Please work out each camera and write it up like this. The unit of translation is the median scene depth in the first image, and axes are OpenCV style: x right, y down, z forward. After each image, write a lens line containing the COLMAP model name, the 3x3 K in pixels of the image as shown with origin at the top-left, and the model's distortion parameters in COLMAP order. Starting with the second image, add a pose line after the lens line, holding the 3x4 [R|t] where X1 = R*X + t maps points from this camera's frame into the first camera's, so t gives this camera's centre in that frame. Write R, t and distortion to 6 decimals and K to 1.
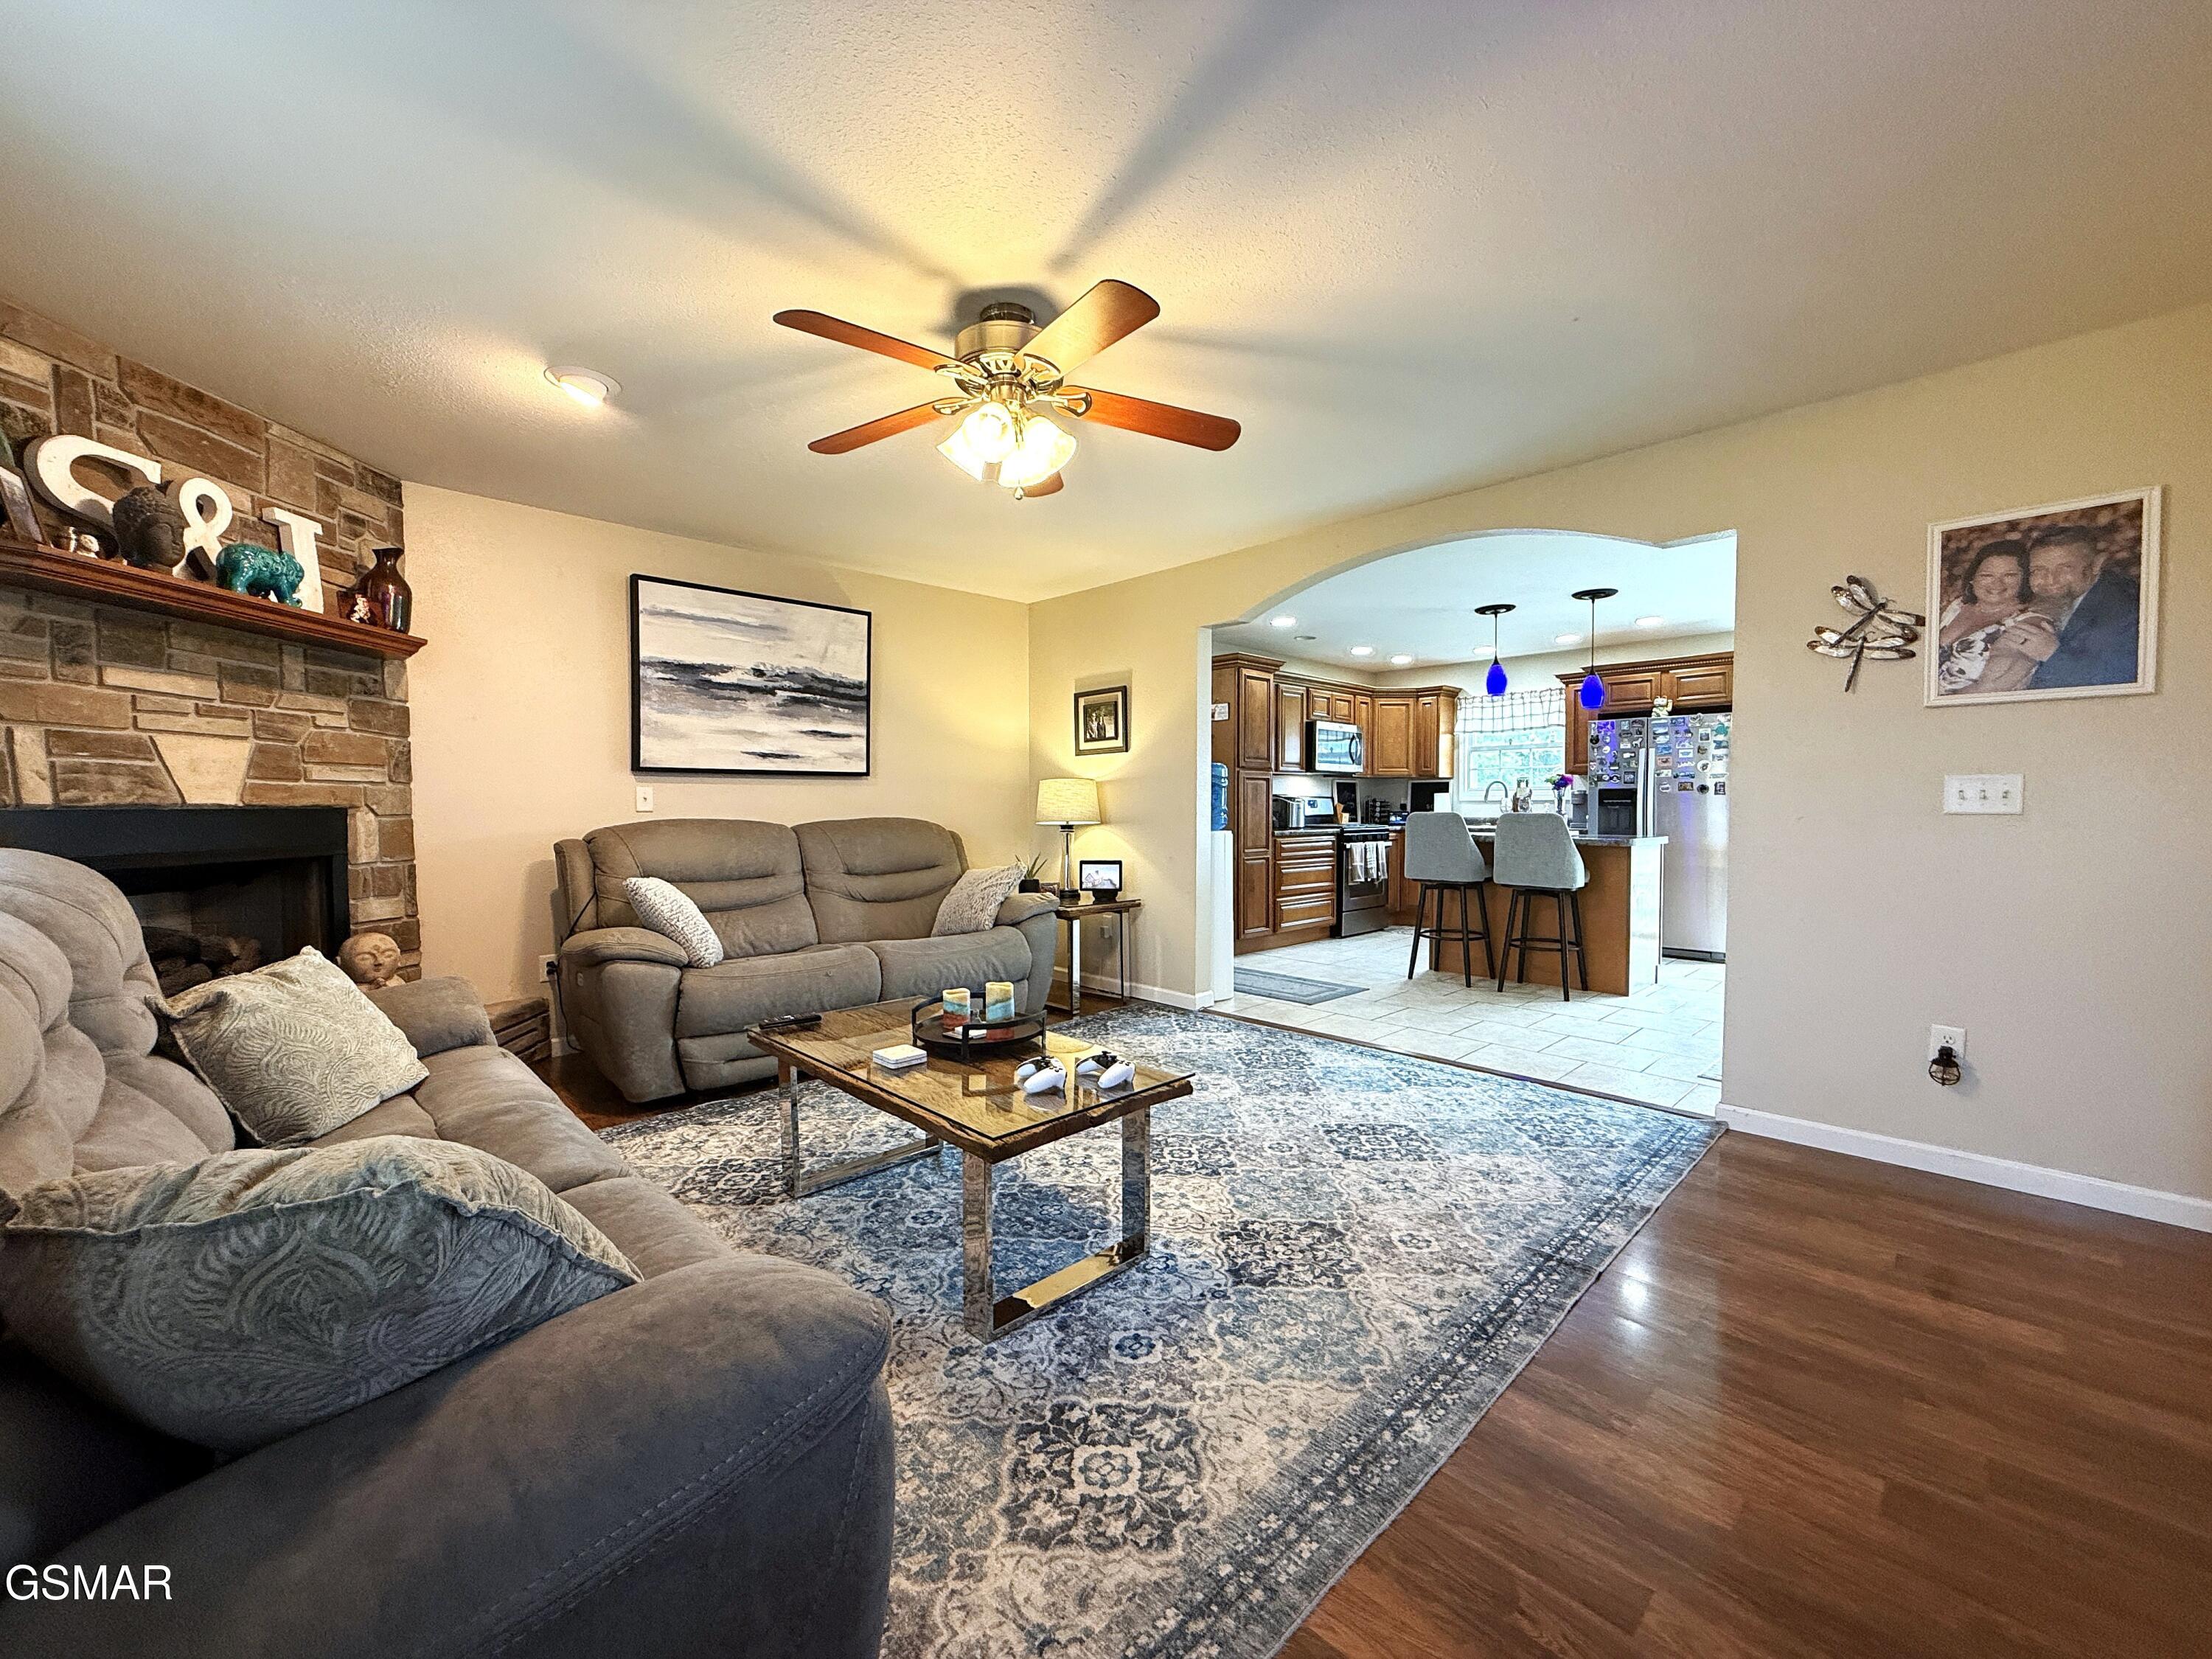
lens RADIAL K [[882.4, 0, 1099.7], [0, 882.4, 826.6], [0, 0, 1]] dist [-0.000154, 0.000008]
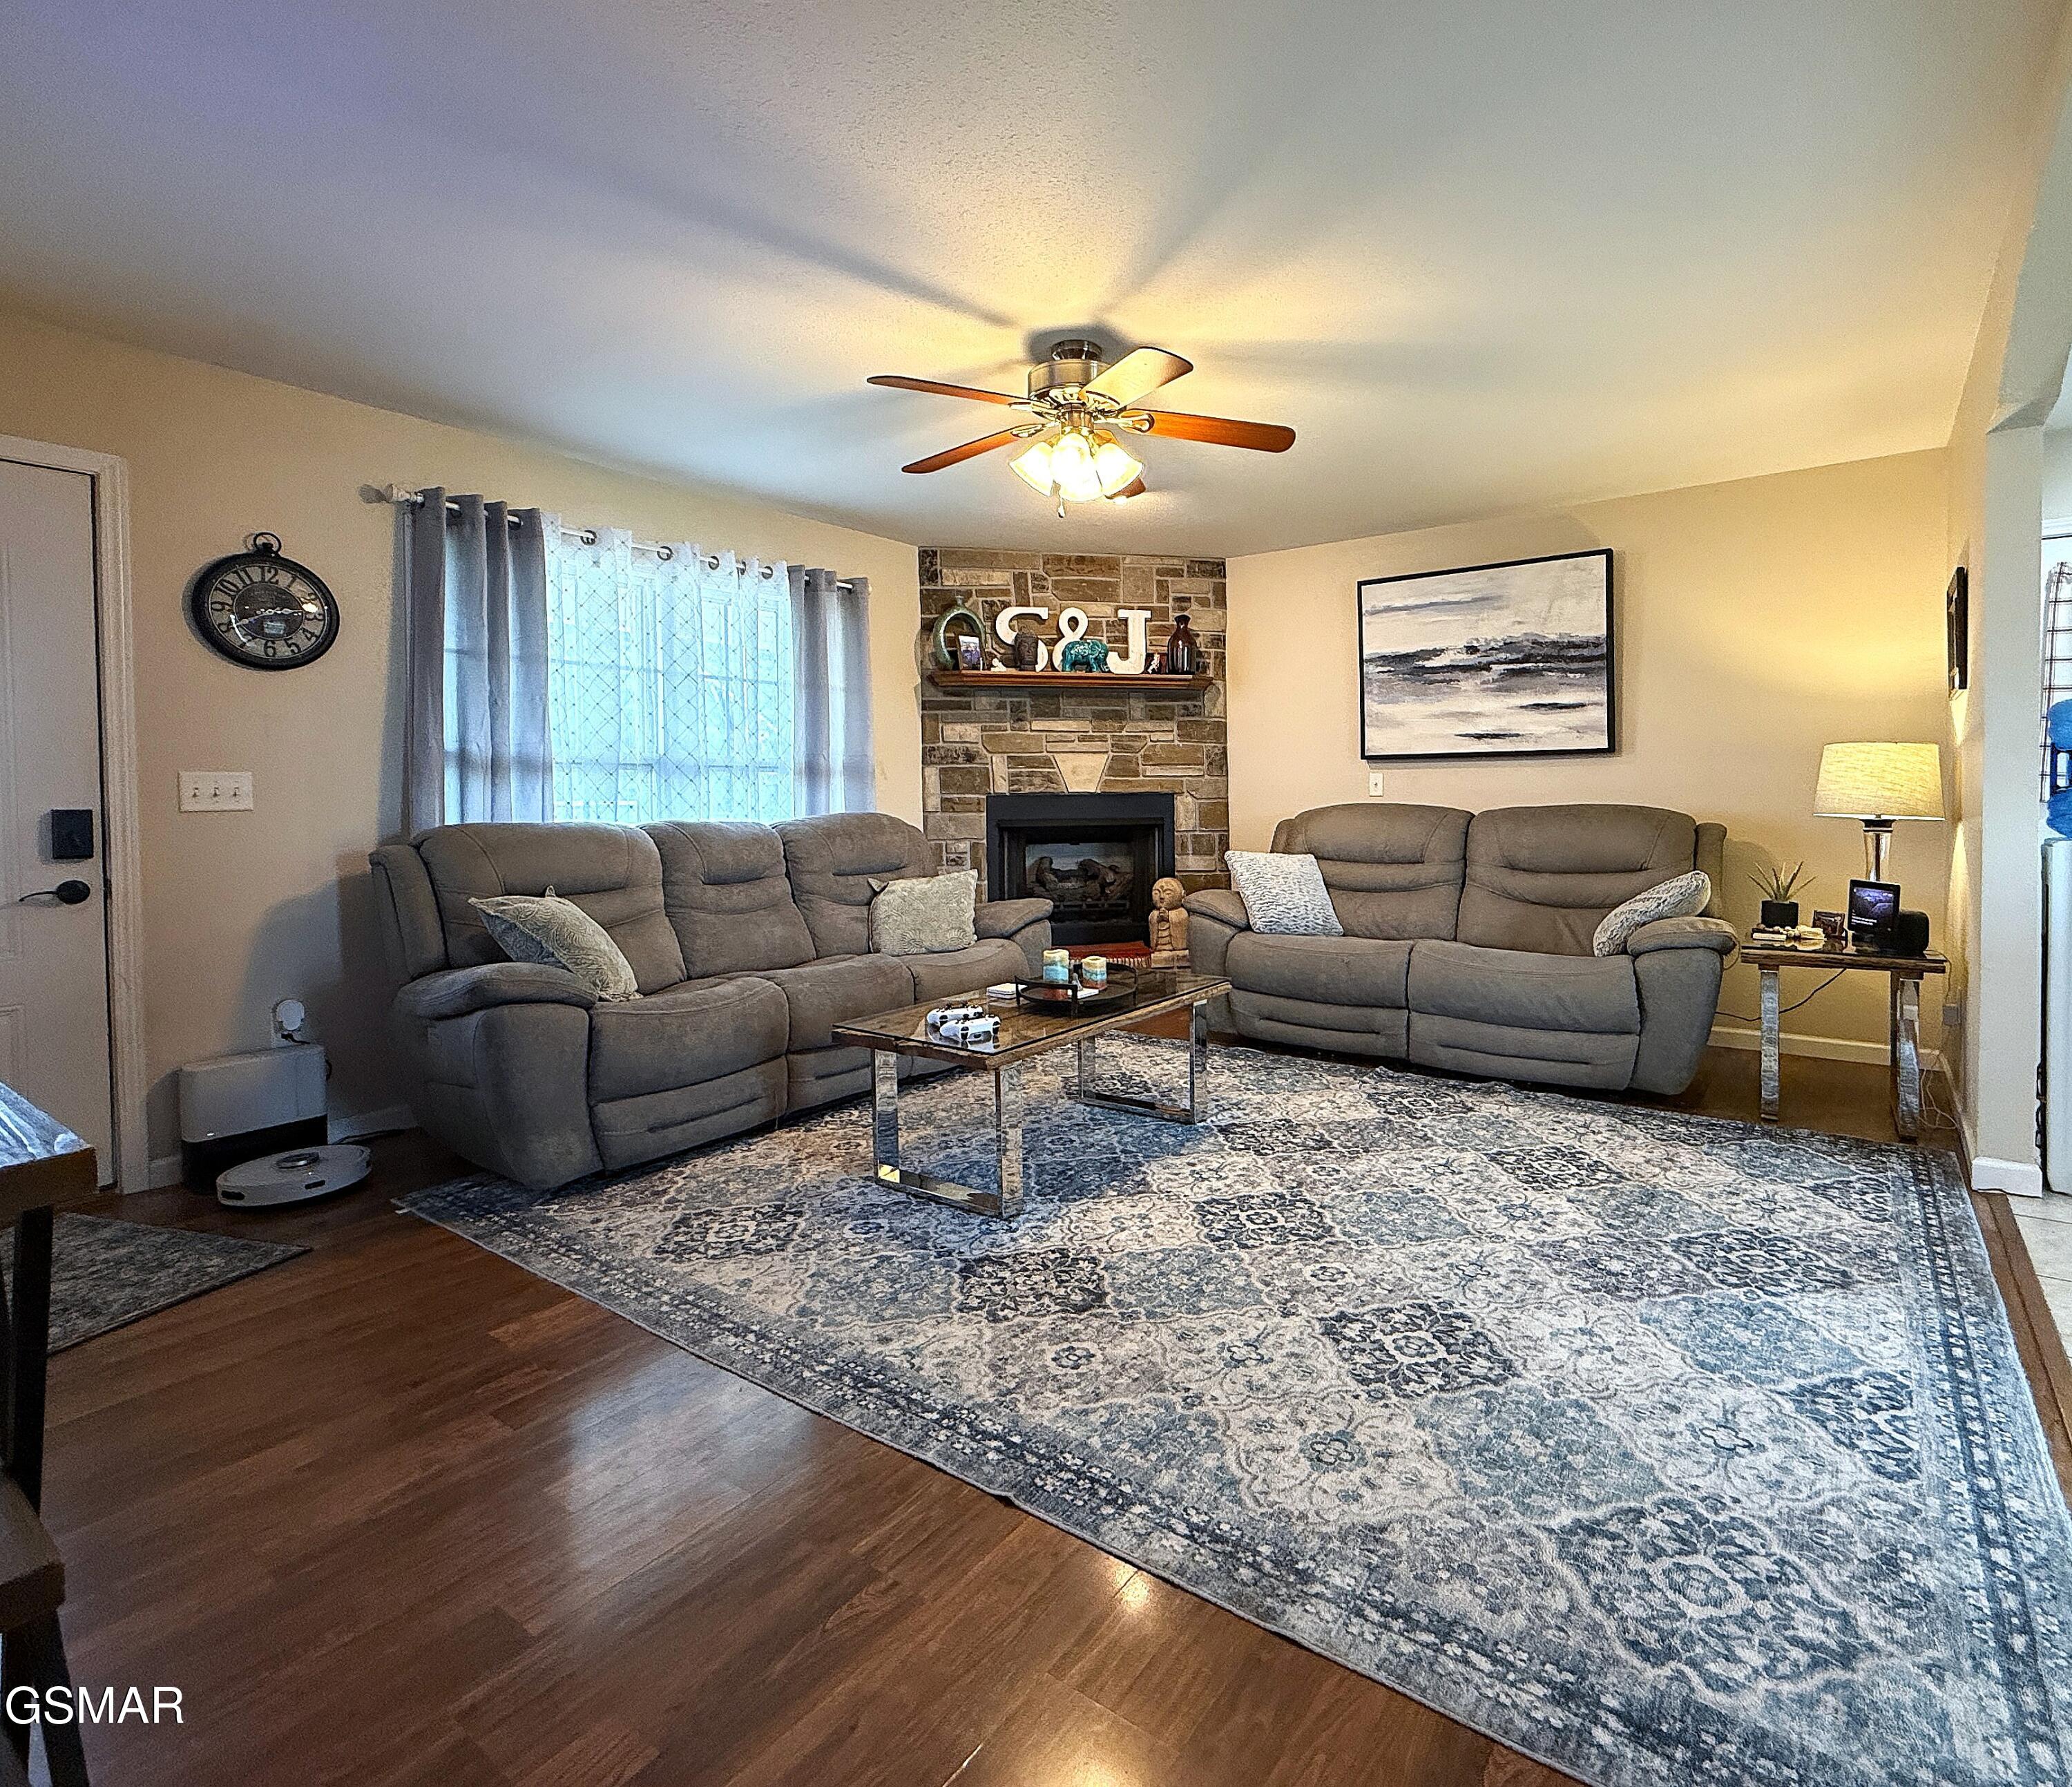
lens RADIAL K [[1035.9, 0, 1166.4], [0, 1035.9, 811.0], [0, 0, 1]] dist [0.000730, -0.000283]
pose [[0.219157, 0.016366, -0.975552, 0.864017], [-0.015916, 0.999786, 0.013198, -0.014762], [0.975560, 0.012634, 0.219371, 0.603609]]
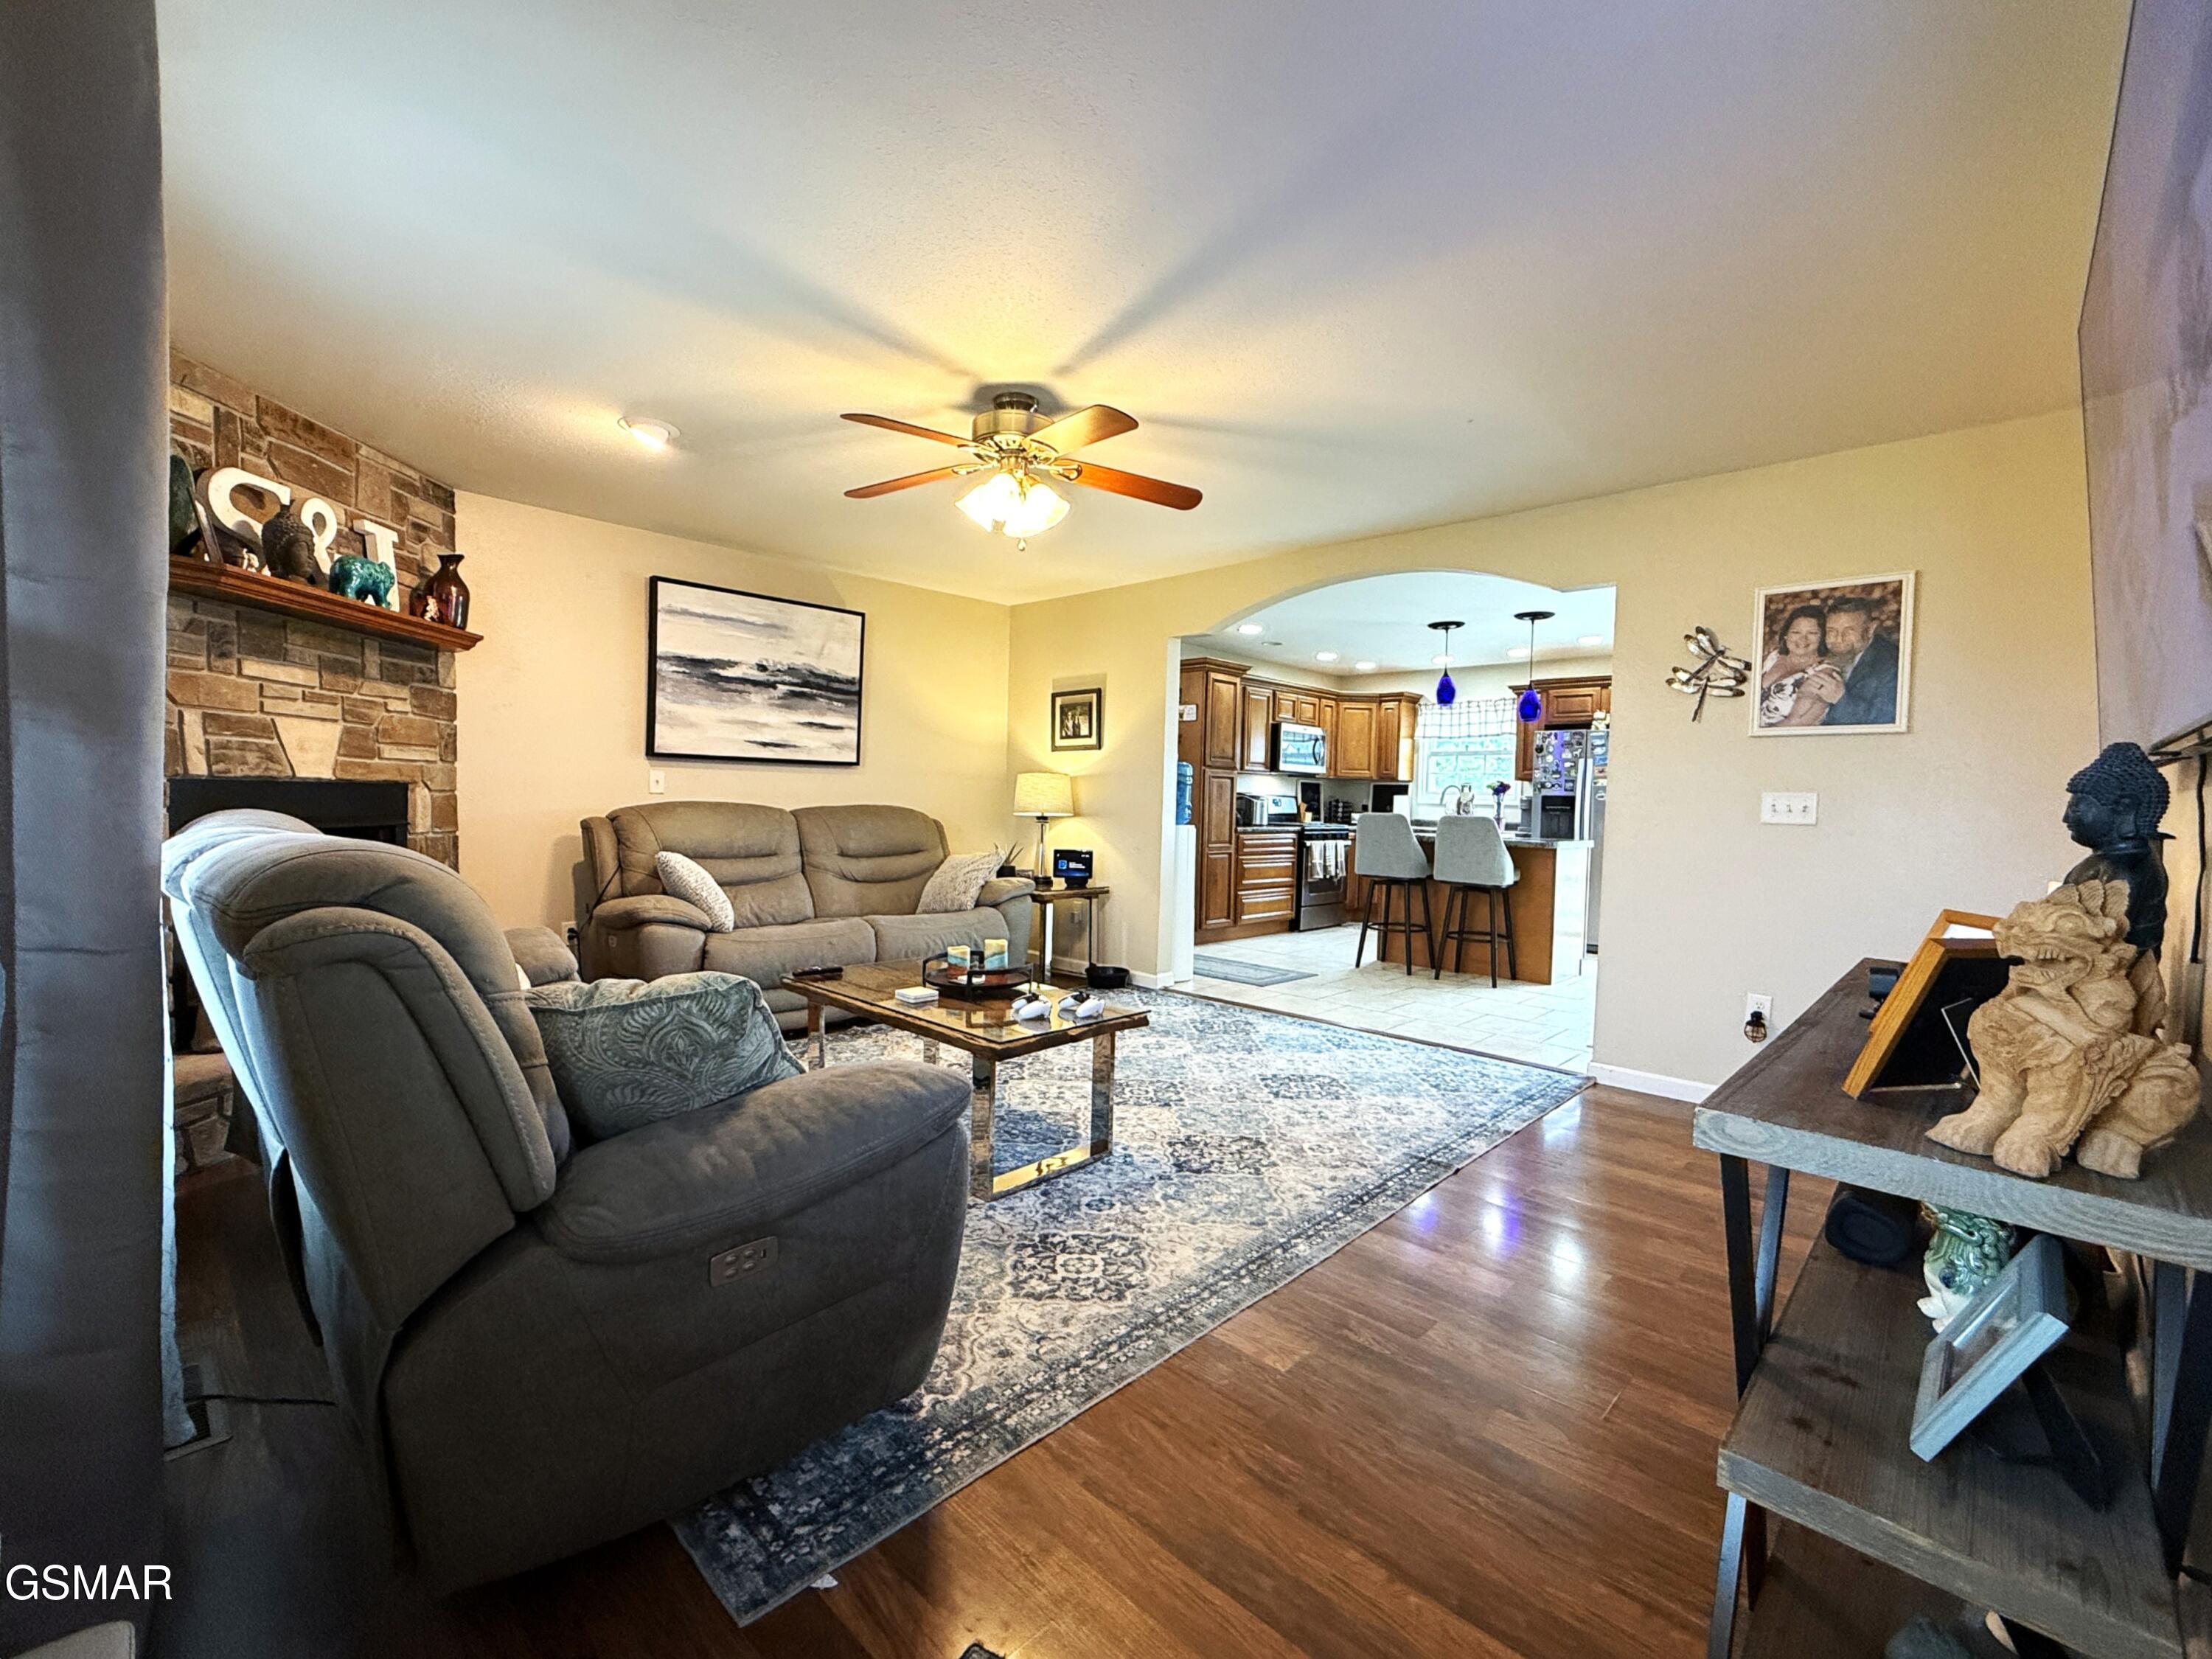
lens RADIAL K [[943.8, 0, 1099.1], [0, 943.8, 824.7], [0, 0, 1]] dist [0.000548, 0.000105]
pose [[0.999007, 0.025085, 0.036831, -0.015732], [-0.025198, 0.999679, 0.002601, 0.006057], [-0.036754, -0.003527, 0.999318, -0.235855]]
